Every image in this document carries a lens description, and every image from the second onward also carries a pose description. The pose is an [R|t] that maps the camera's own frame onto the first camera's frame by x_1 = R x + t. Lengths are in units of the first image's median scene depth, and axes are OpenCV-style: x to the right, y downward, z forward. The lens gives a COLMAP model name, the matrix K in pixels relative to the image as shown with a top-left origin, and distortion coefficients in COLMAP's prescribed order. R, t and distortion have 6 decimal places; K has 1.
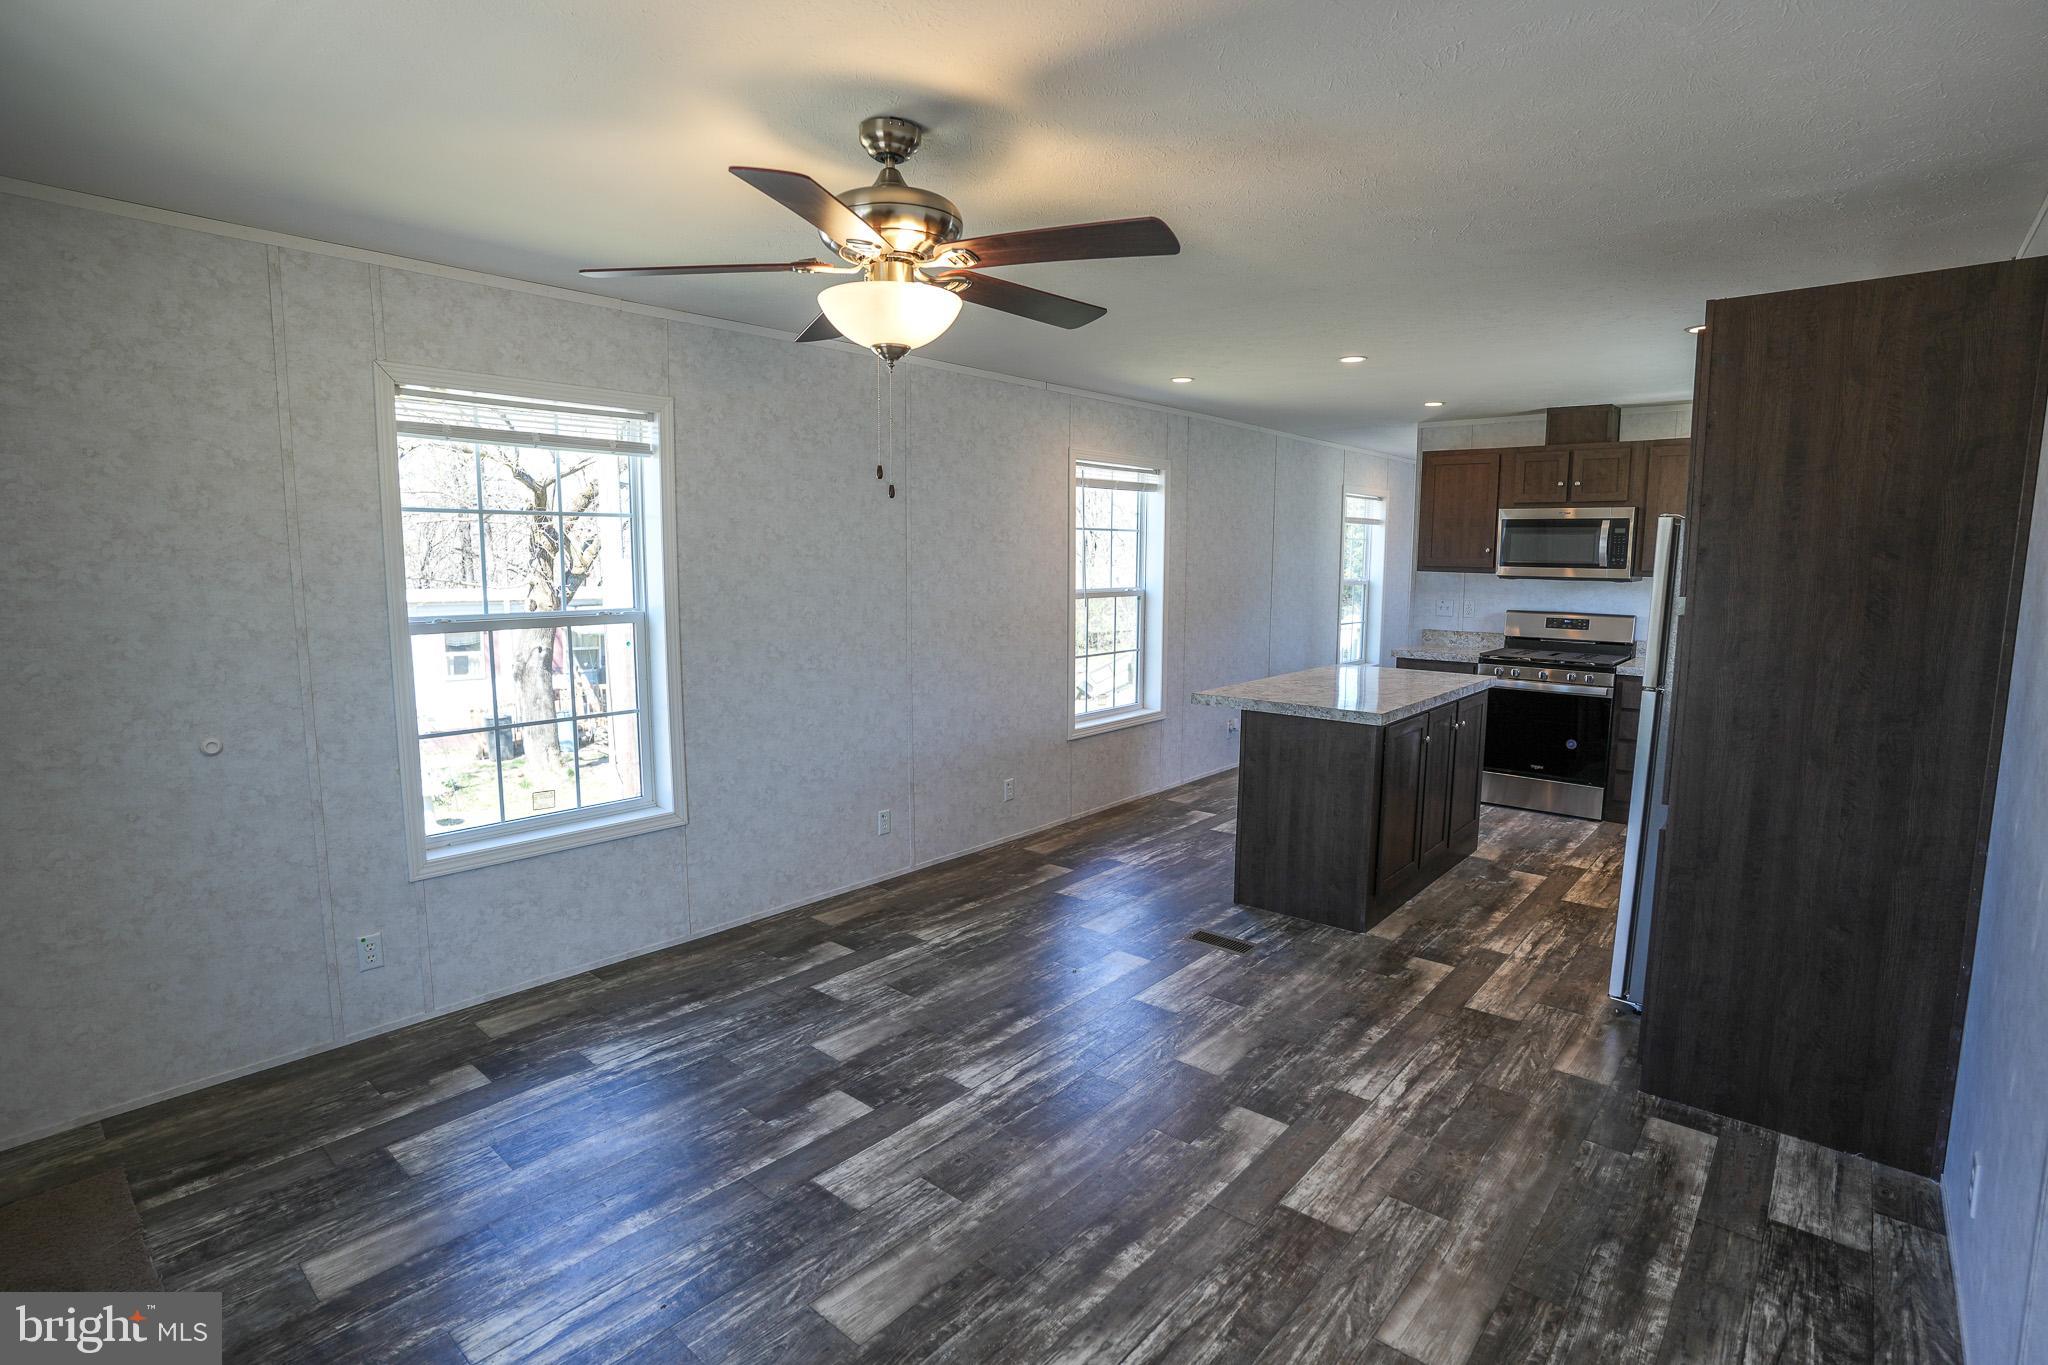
lens RADIAL K [[999.3, 0, 1015.2], [0, 999.3, 691.3], [0, 0, 1]] dist [-0.076196, 0.033758]
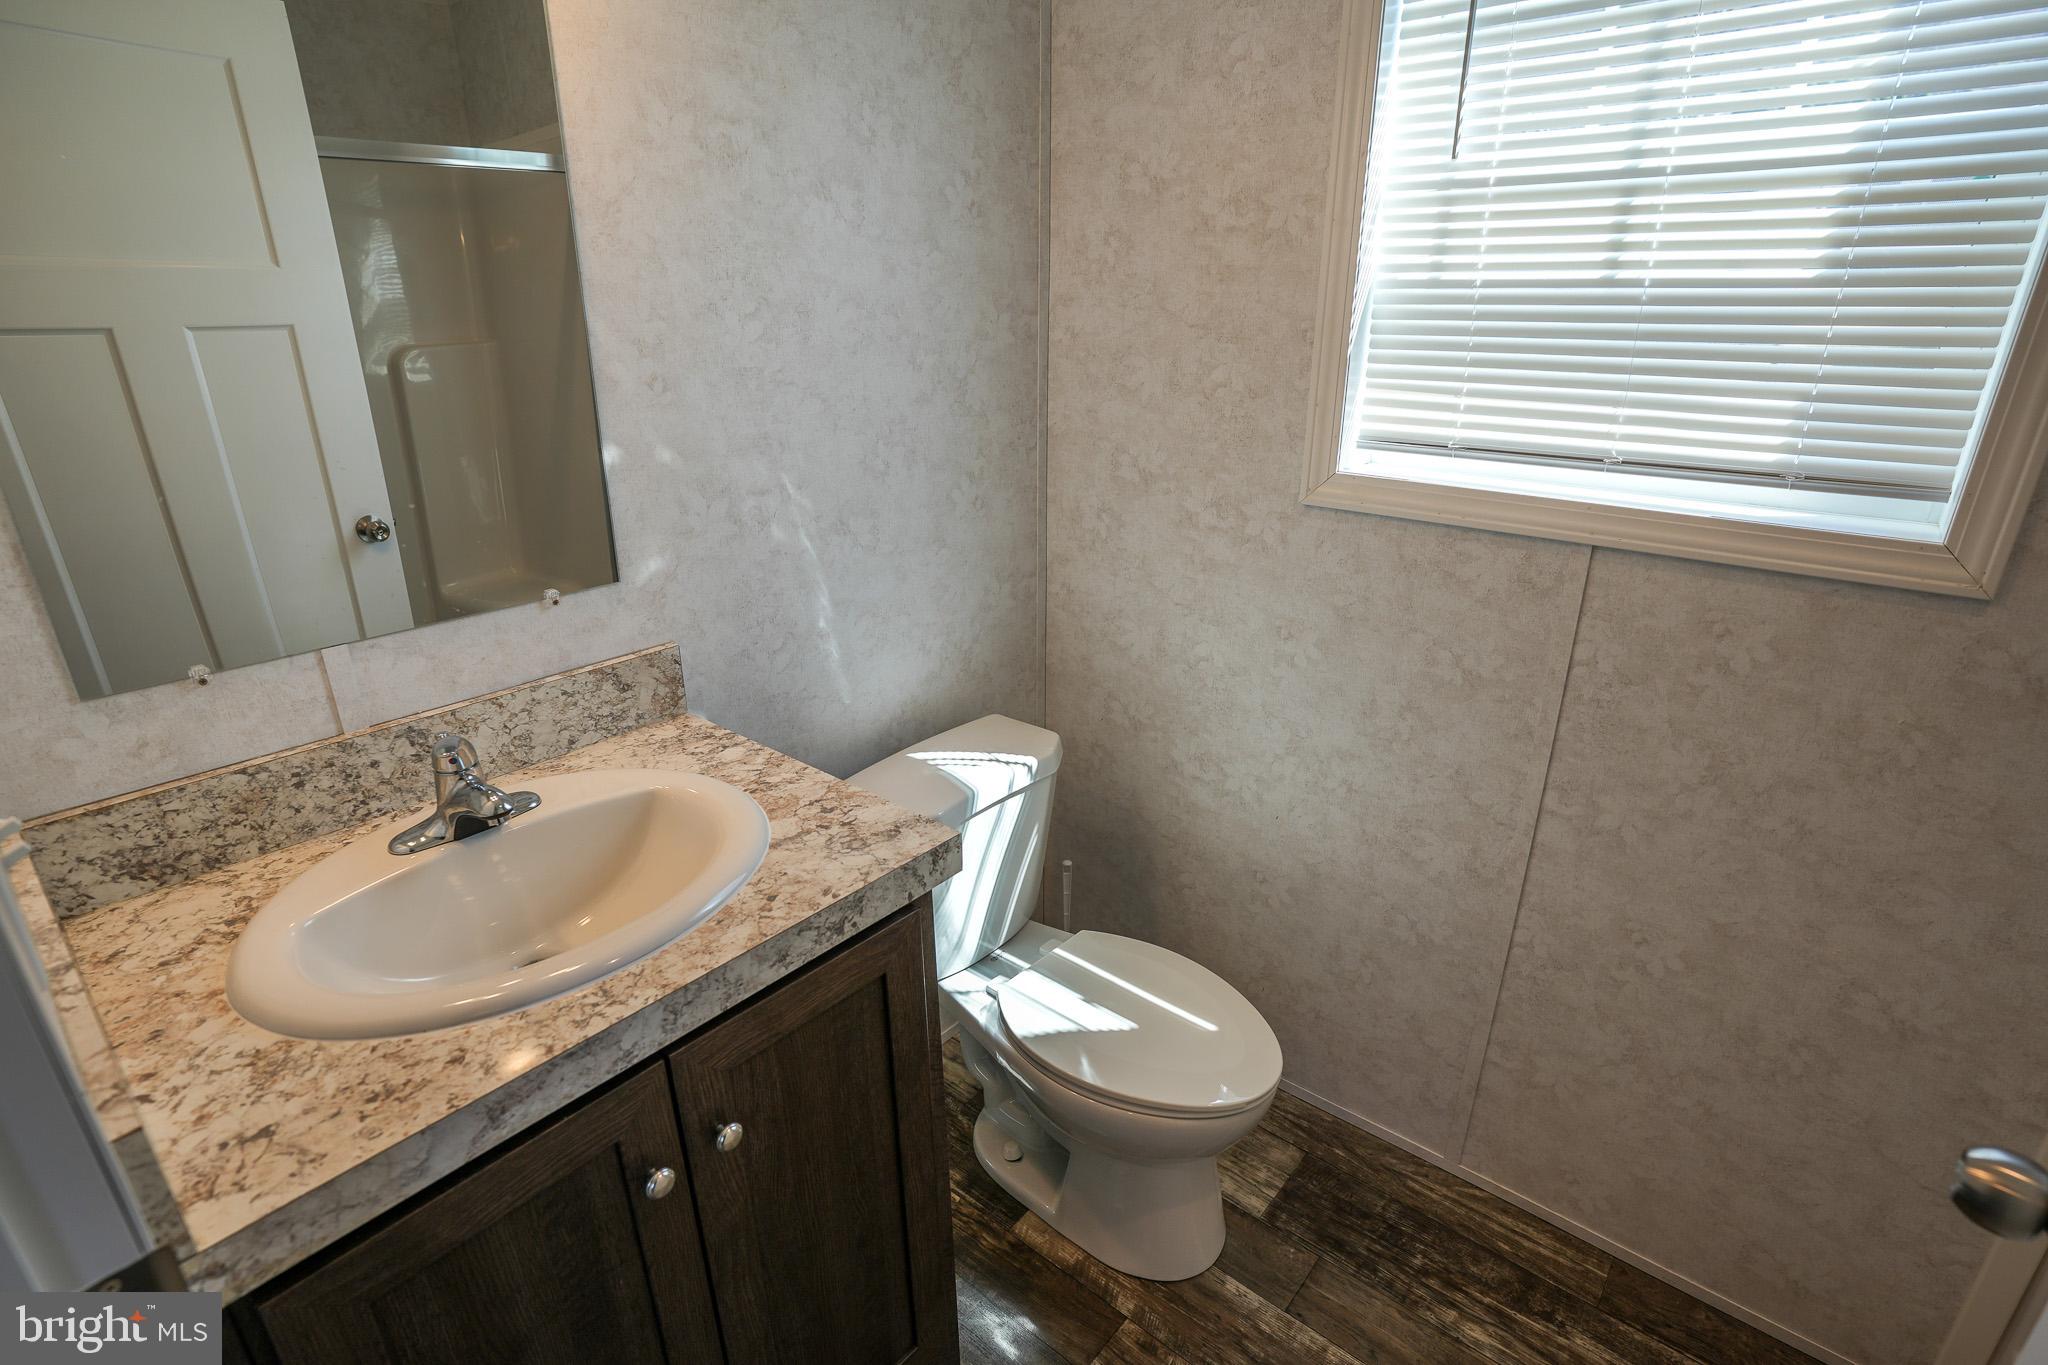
lens RADIAL K [[999.3, 0, 985.6], [0, 999.3, 682.1], [0, 0, 1]] dist [-0.076196, 0.033758]
pose [[-0.020845, -0.379430, 0.924986, -0.730803], [0.141357, 0.914774, 0.378427, -0.136621], [-0.989739, 0.138641, 0.034567, 1.168594]]
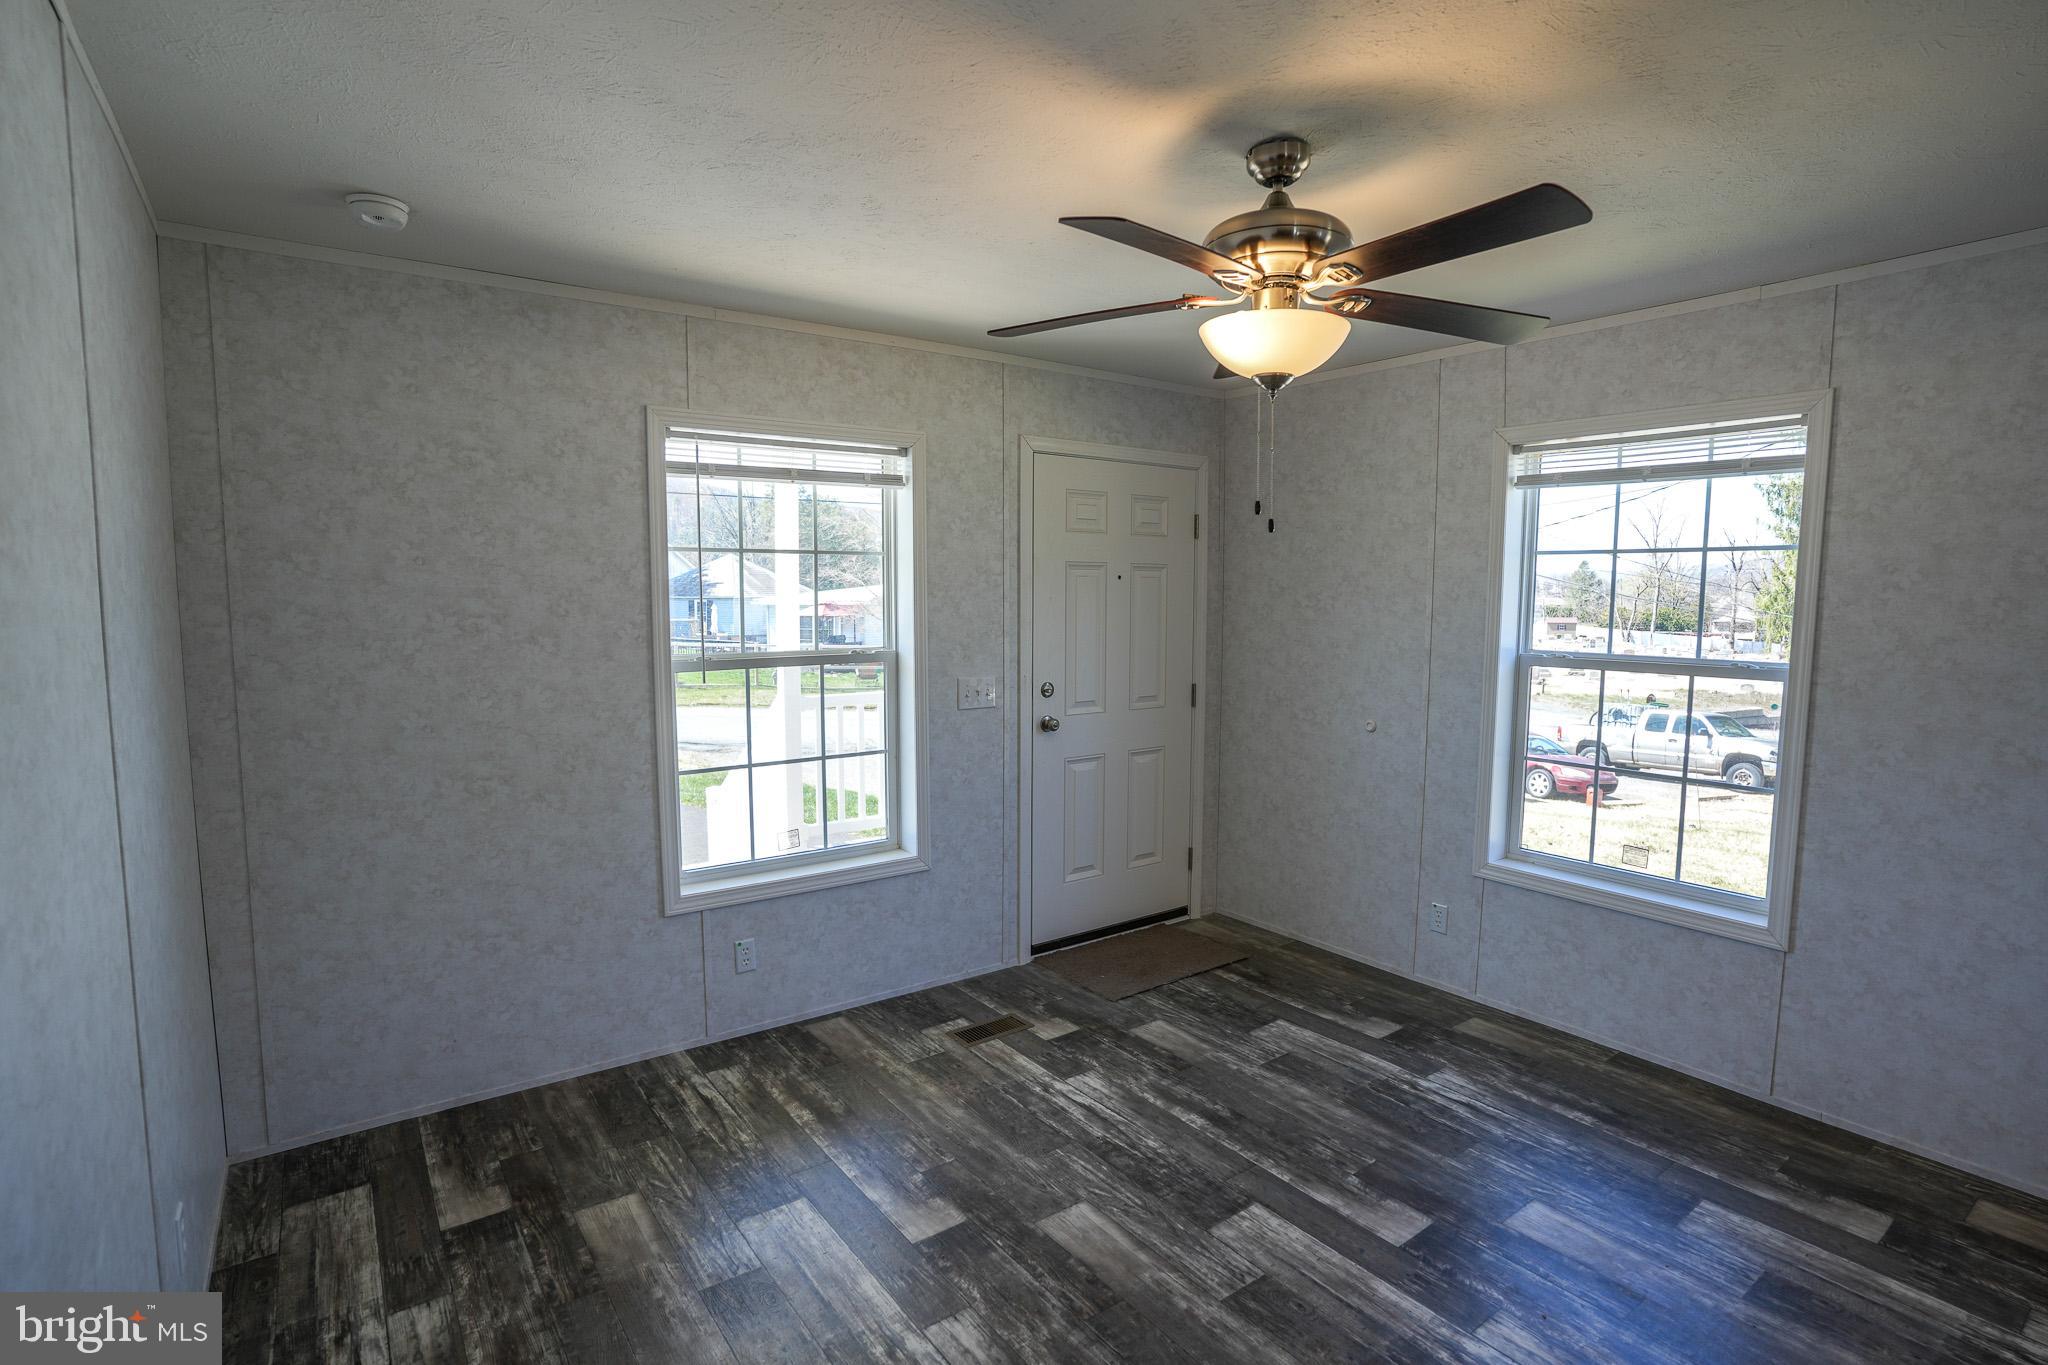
lens RADIAL K [[999.3, 0, 1023.3], [0, 999.3, 683.8], [0, 0, 1]] dist [-0.076196, 0.033758]
pose [[-0.216257, 0.085421, -0.972593, 0.846417], [-0.136973, 0.983659, 0.116849, -0.125628], [0.966681, 0.158488, -0.201023, 0.953685]]
